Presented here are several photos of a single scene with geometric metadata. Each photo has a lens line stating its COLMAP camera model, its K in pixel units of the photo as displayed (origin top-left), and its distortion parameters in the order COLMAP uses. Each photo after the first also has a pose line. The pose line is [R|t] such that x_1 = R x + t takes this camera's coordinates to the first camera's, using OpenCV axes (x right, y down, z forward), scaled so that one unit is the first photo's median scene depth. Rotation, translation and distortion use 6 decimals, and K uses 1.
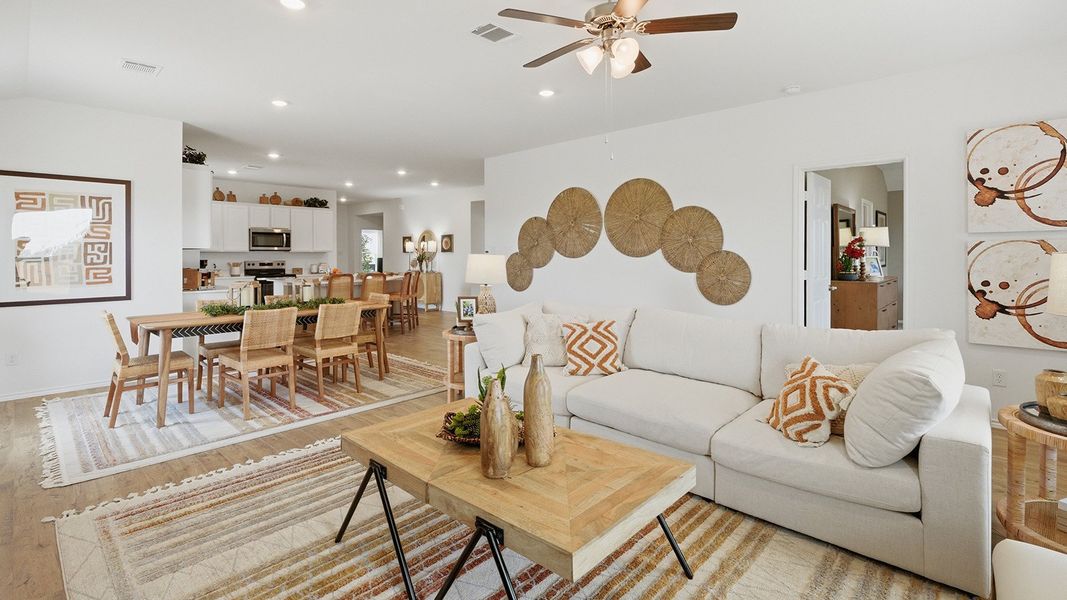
lens RADIAL K [[486.8, 0, 534.8], [0, 486.8, 251.1], [0, 0, 1]] dist [-0.026262, 0.011863]
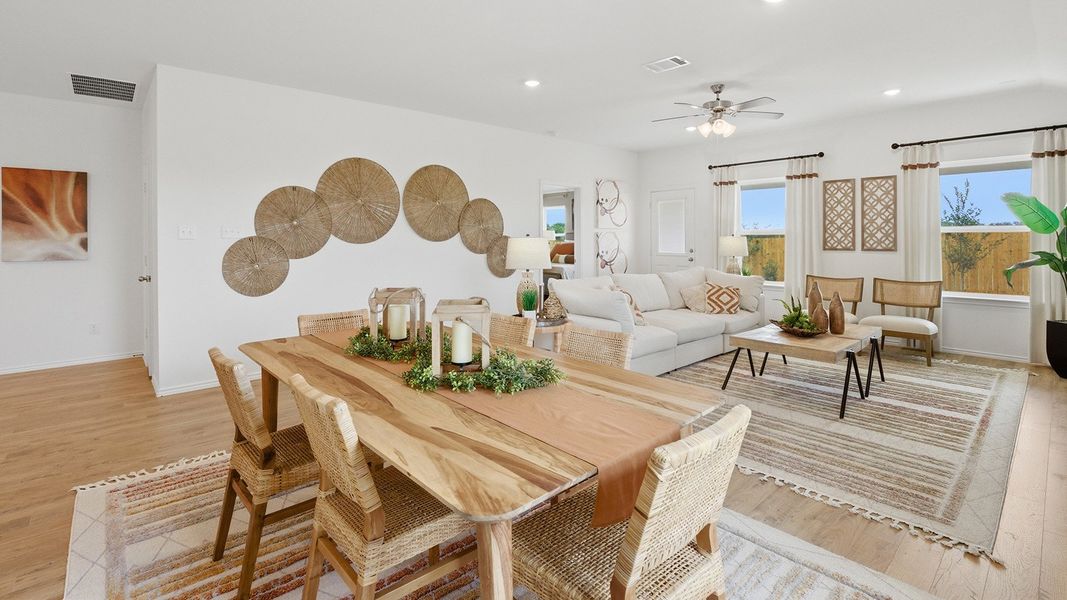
lens RADIAL K [[486.8, 0, 534.8], [0, 486.8, 251.1], [0, 0, 1]] dist [-0.026262, 0.011863]
pose [[0.089118, -0.023156, 0.995752, -0.801392], [-0.001586, 0.999725, 0.023390, 0.008202], [-0.996020, -0.003663, 0.089057, 0.707530]]
